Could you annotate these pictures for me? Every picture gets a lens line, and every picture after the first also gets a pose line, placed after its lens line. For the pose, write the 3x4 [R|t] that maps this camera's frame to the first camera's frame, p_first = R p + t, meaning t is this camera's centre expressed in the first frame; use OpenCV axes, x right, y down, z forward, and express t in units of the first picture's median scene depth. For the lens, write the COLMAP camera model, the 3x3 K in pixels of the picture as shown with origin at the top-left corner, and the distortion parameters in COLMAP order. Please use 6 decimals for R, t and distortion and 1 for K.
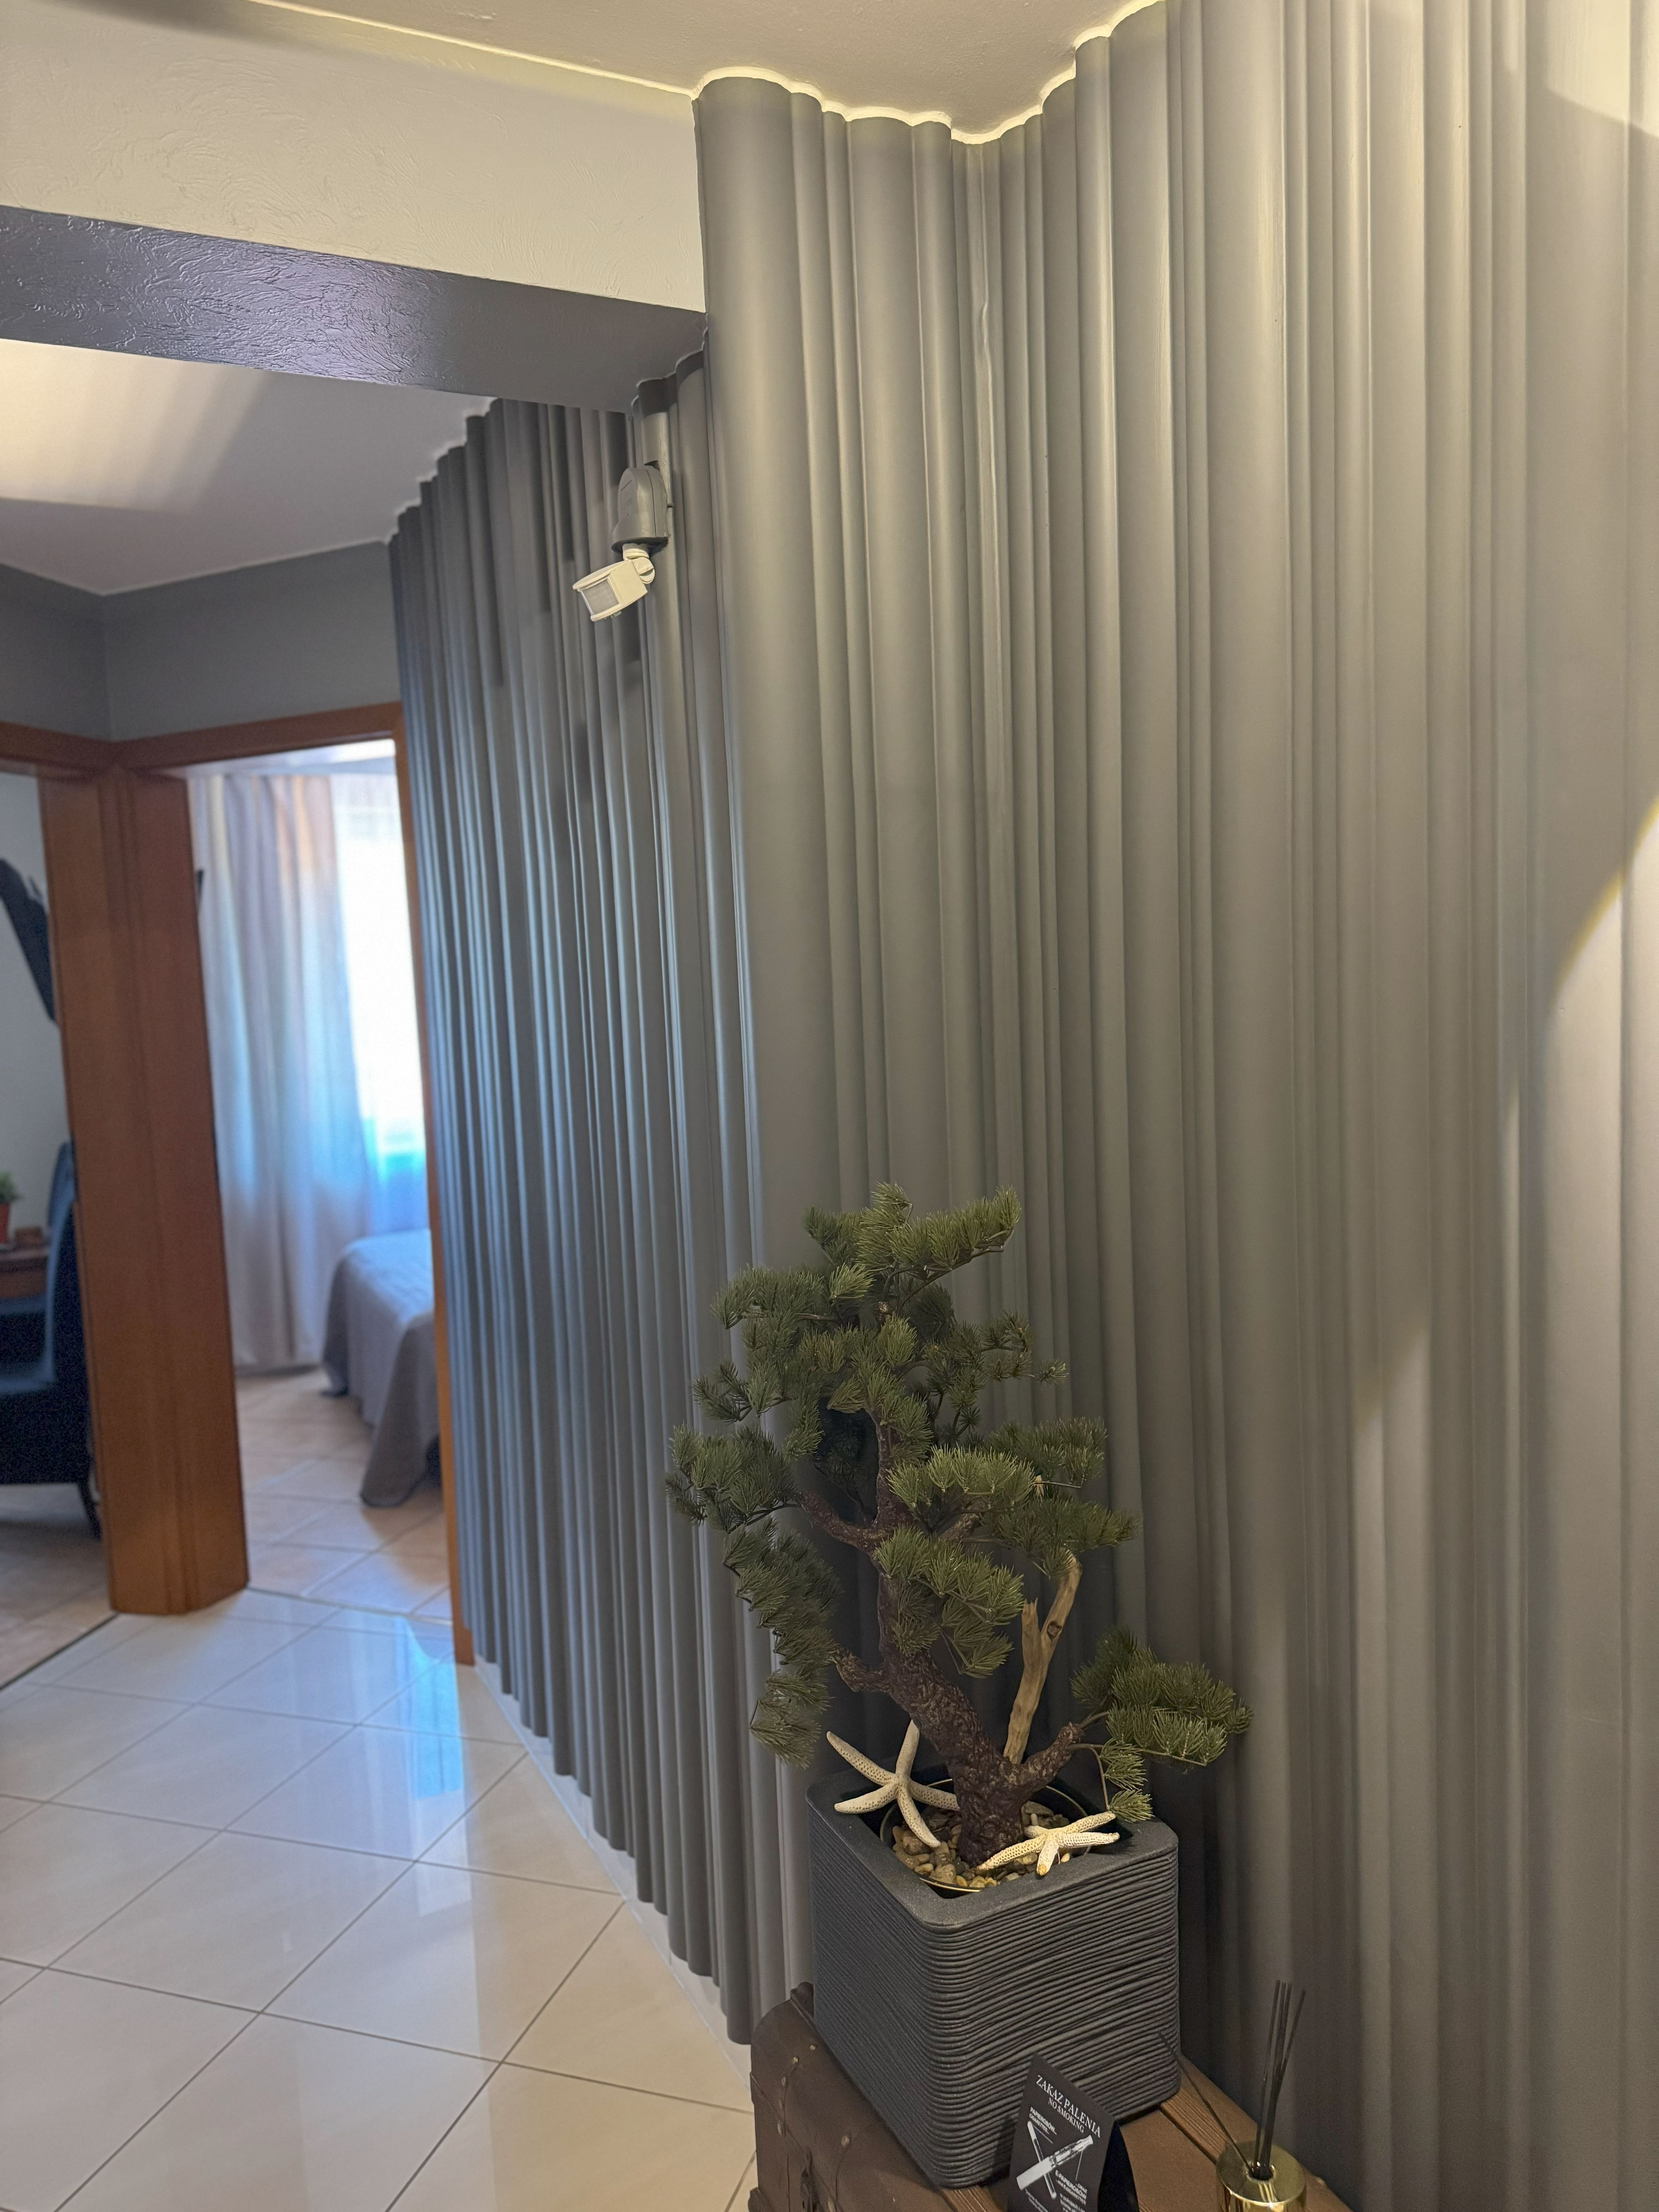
lens RADIAL K [[1559.4, 0, 828.4], [0, 1559.4, 1092.8], [0, 0, 1]] dist [0.010751, -0.000660]
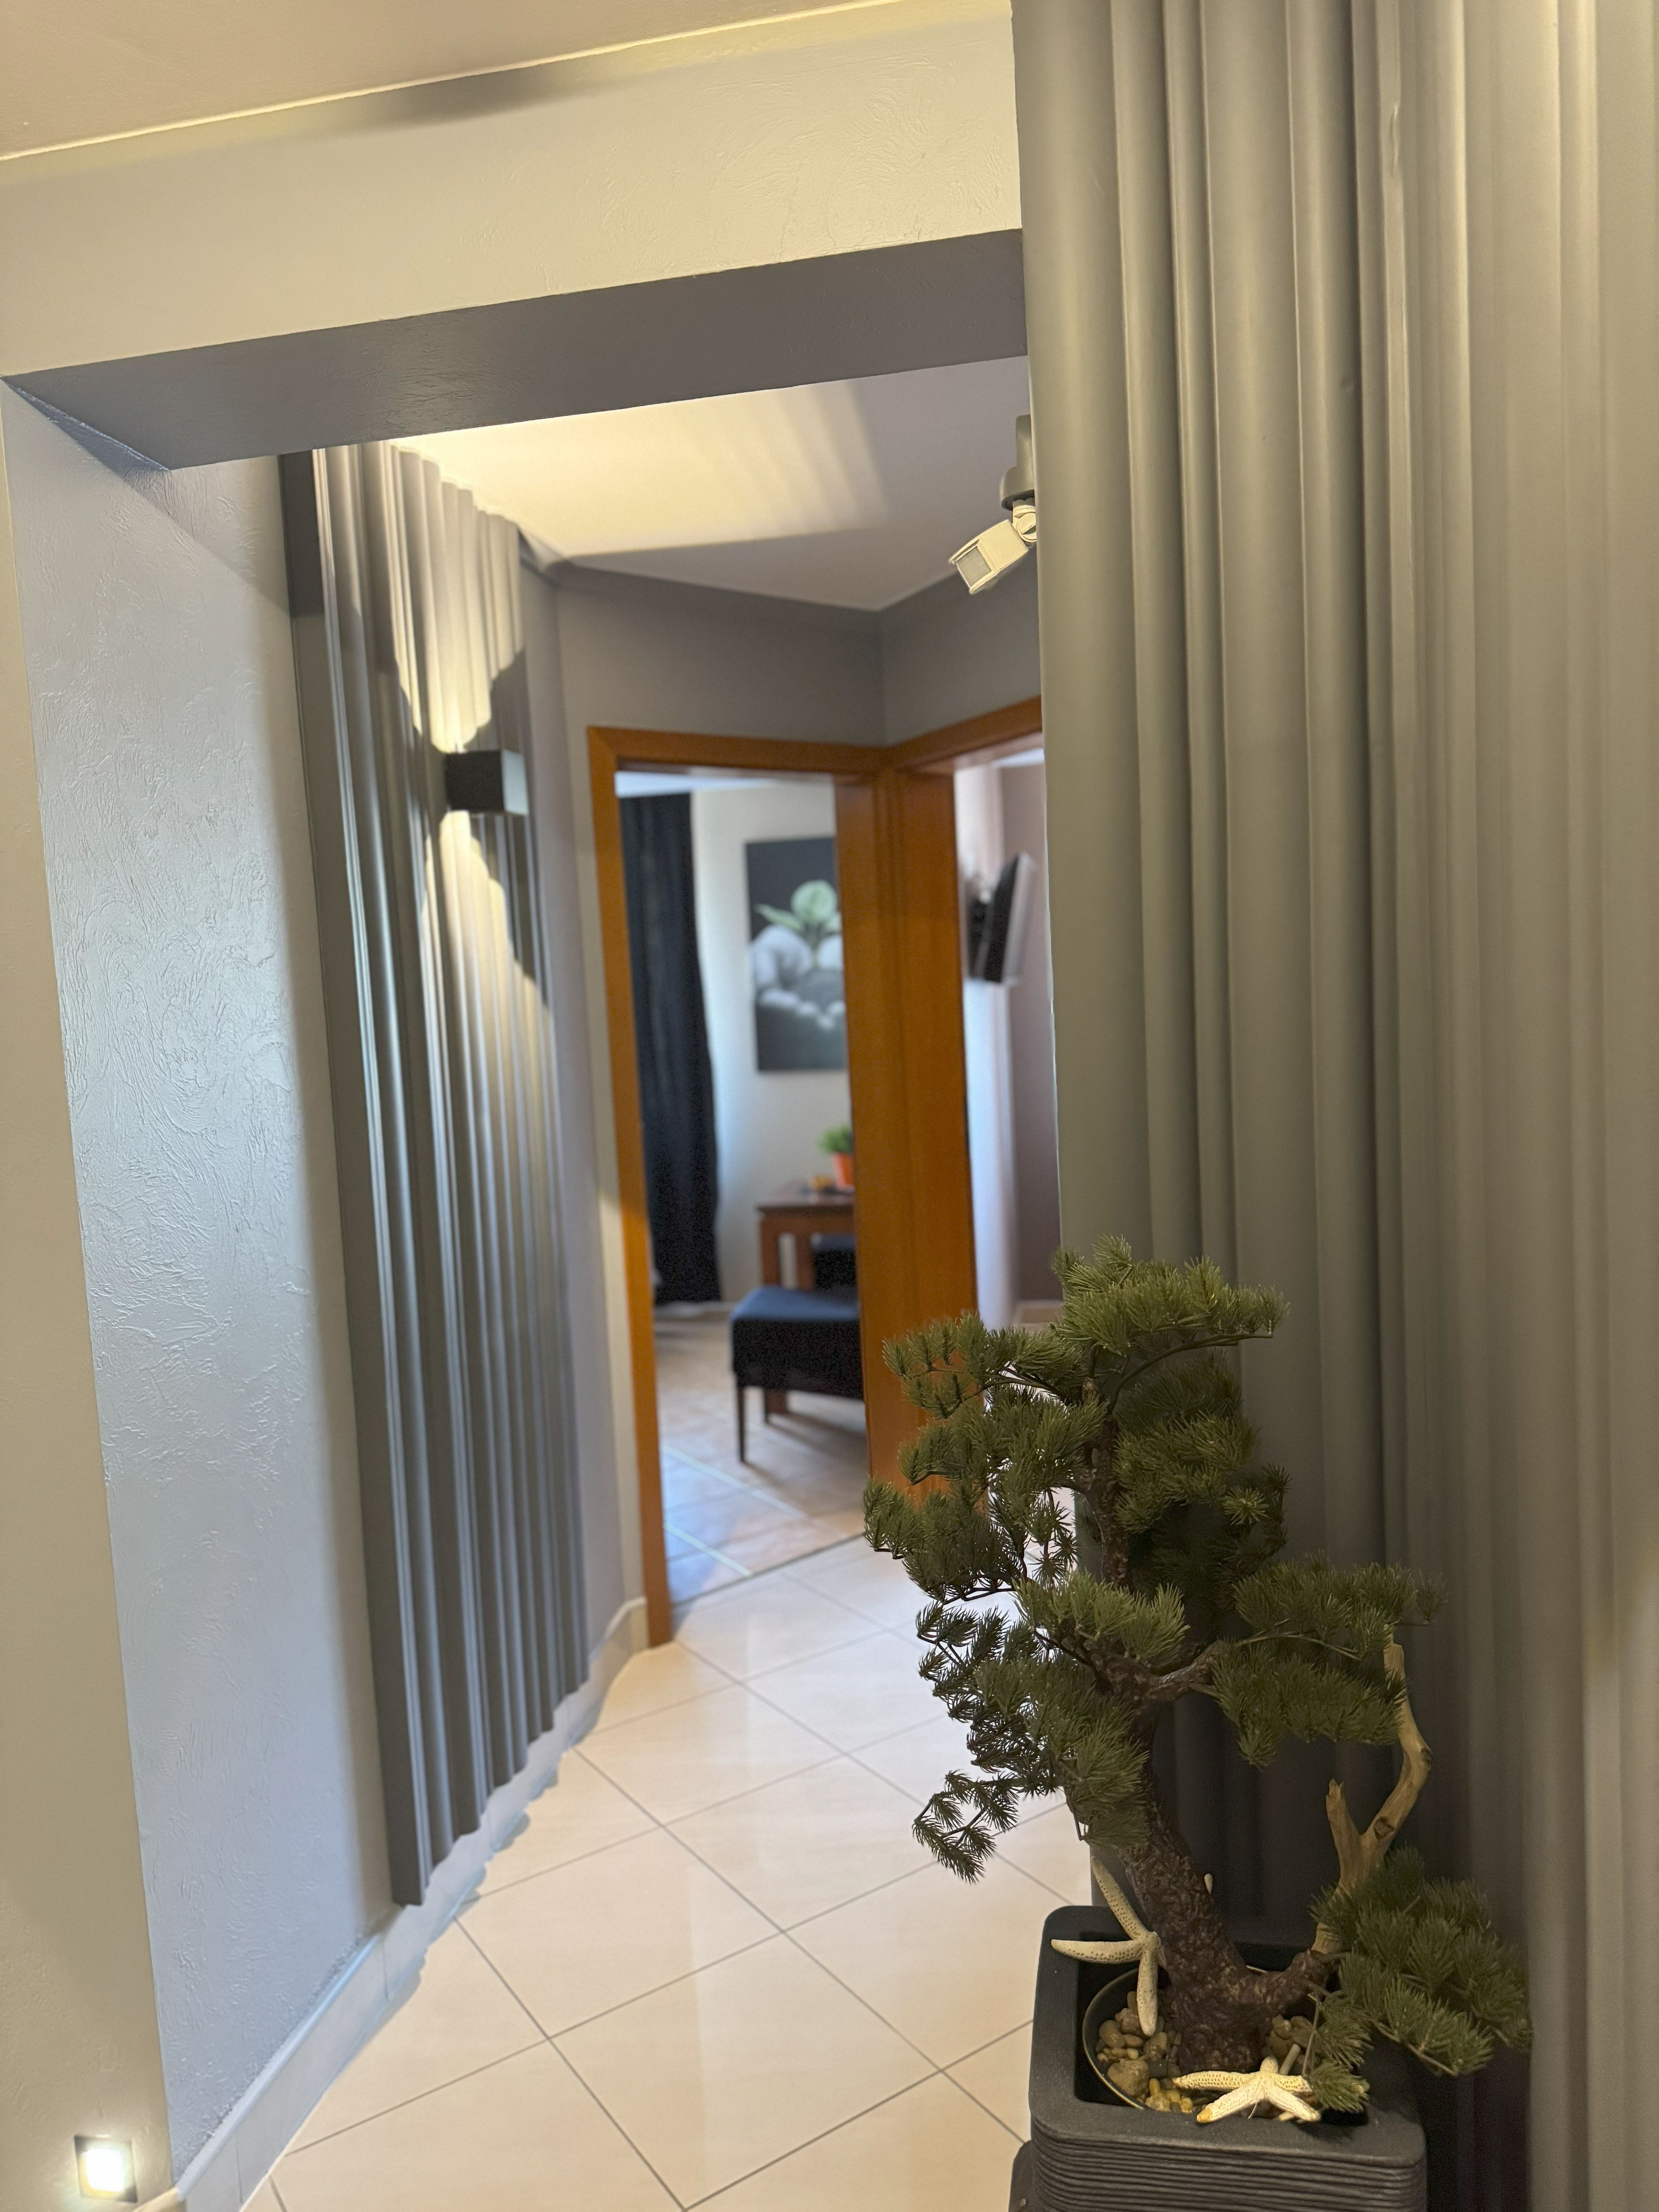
lens RADIAL K [[1541.8, 0, 783.5], [0, 1541.8, 1108.8], [0, 0, 1]] dist [-0.005553, -0.004006]
pose [[0.795170, 0.057244, -0.603679, 0.348102], [-0.037634, 0.998274, 0.045089, -0.036635], [0.605218, -0.013135, 0.795951, 0.215514]]
